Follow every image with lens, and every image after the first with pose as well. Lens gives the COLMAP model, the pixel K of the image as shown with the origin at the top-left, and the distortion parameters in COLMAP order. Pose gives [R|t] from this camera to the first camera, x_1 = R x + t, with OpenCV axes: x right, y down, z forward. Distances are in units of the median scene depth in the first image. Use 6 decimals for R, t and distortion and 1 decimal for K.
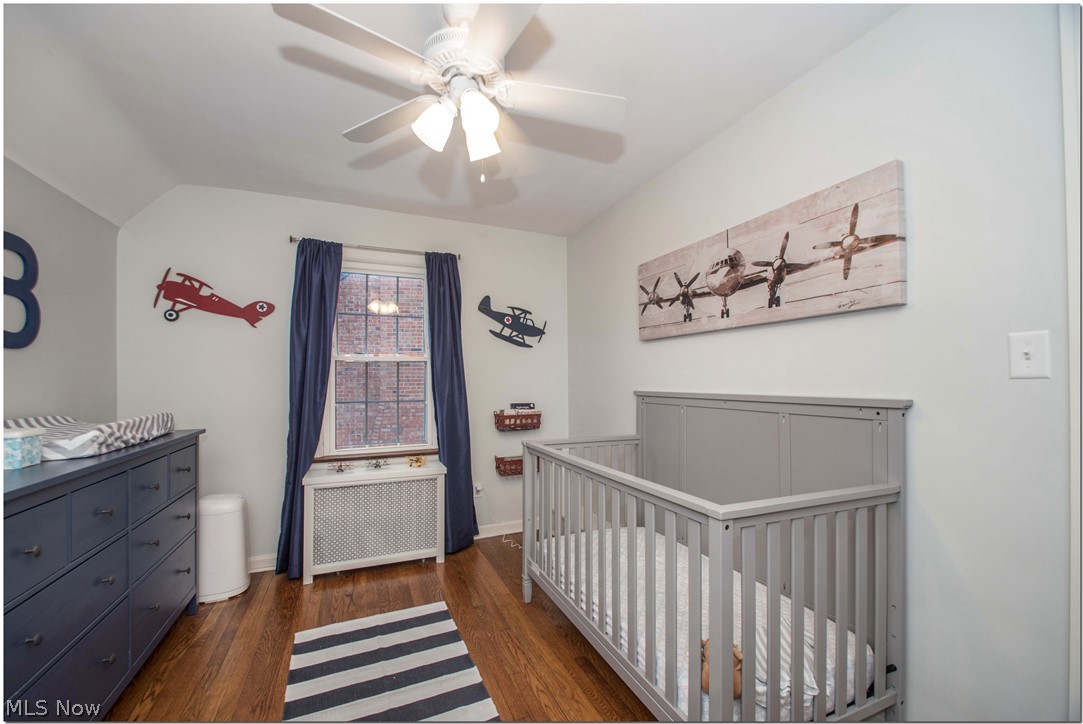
lens RADIAL K [[431.4, 0, 539.3], [0, 431.4, 371.8], [0, 0, 1]] dist [-0.000632, -0.000118]
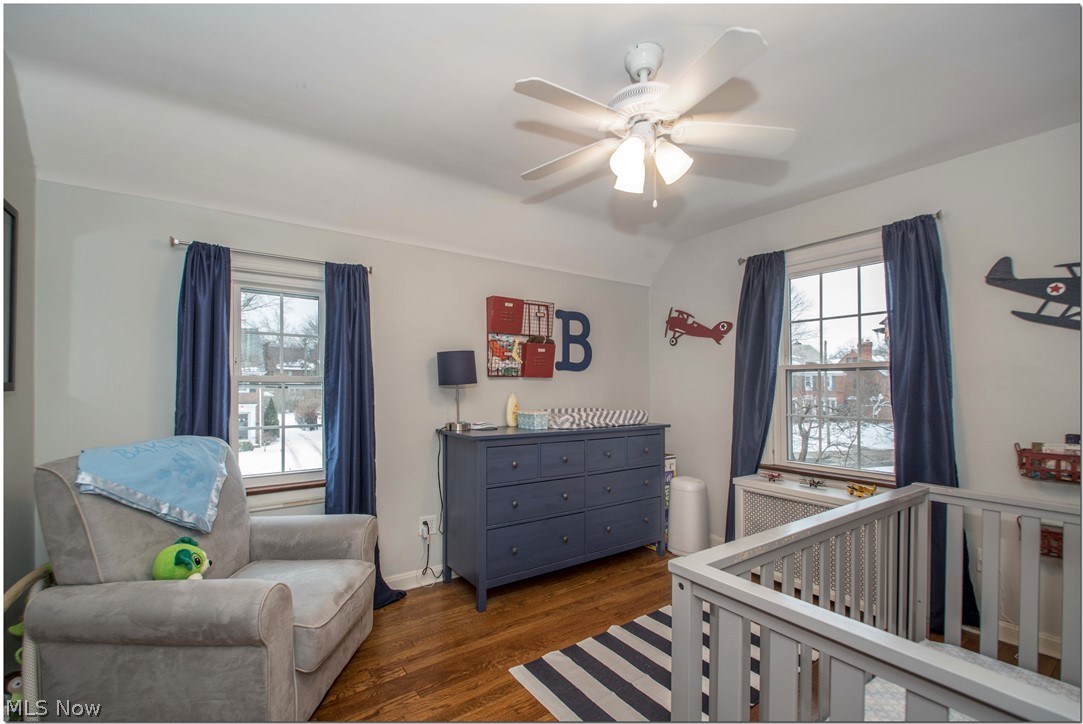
lens RADIAL K [[473.7, 0, 541.5], [0, 473.7, 385.4], [0, 0, 1]] dist [-0.000860, -0.000228]
pose [[0.214529, 0.001770, -0.976716, 0.508172], [0.011198, 0.999928, 0.004272, -0.001501], [0.976653, -0.011853, 0.214494, 0.244547]]
